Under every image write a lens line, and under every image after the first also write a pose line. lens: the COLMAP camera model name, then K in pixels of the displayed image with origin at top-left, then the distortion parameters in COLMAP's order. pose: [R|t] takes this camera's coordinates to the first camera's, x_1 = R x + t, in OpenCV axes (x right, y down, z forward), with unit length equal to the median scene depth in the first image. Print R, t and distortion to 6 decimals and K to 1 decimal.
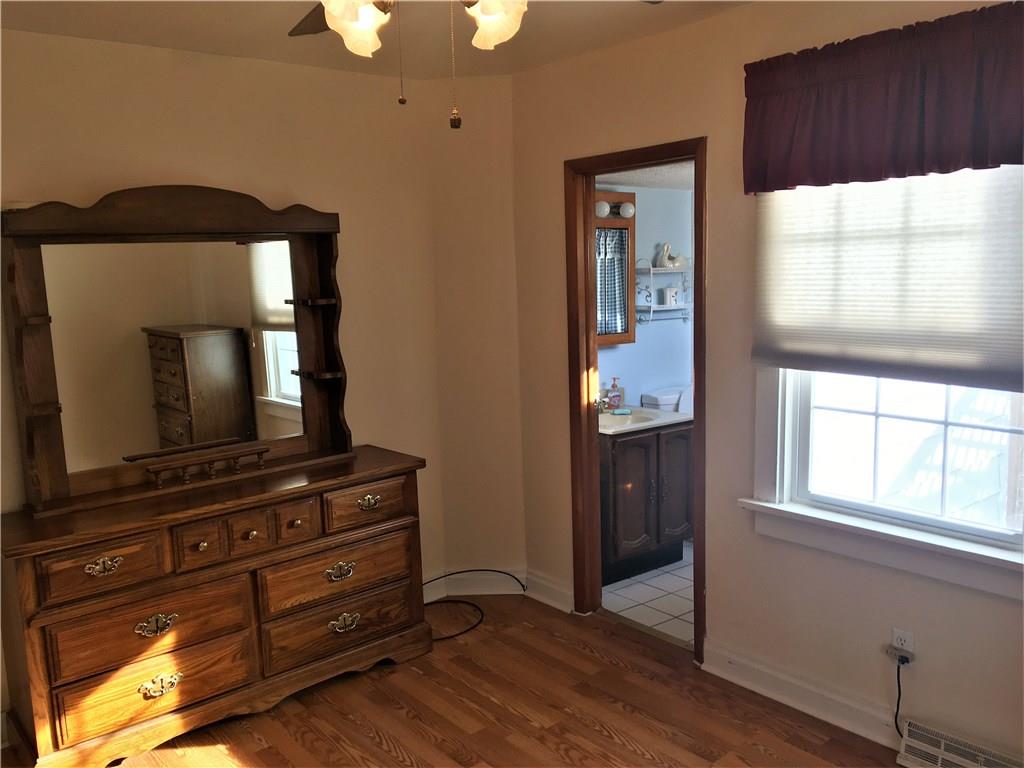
lens RADIAL K [[875.8, 0, 512.0], [0, 875.8, 384.0], [0, 0, 1]] dist [0.053432, -0.005281]
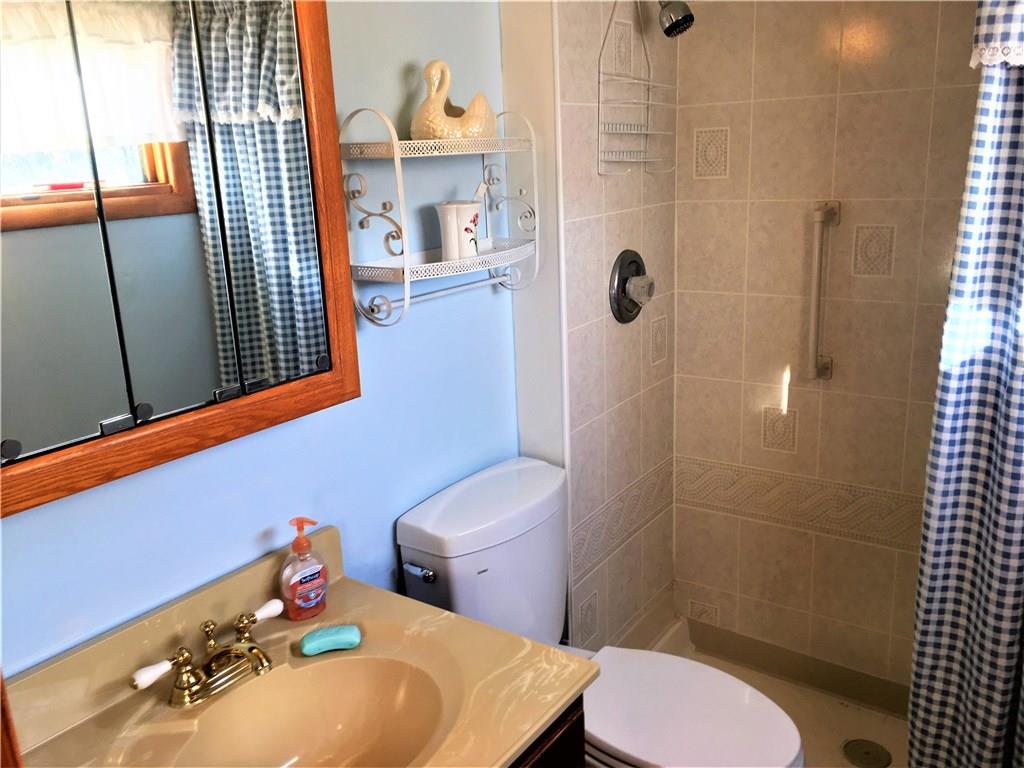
lens RADIAL K [[875.8, 0, 512.0], [0, 875.8, 384.0], [0, 0, 1]] dist [0.053432, -0.005281]
pose [[0.959946, -0.087618, 0.266133, 0.107644], [0.052397, 0.989228, 0.136681, -0.087472], [-0.275242, -0.117261, 0.954197, 0.678806]]
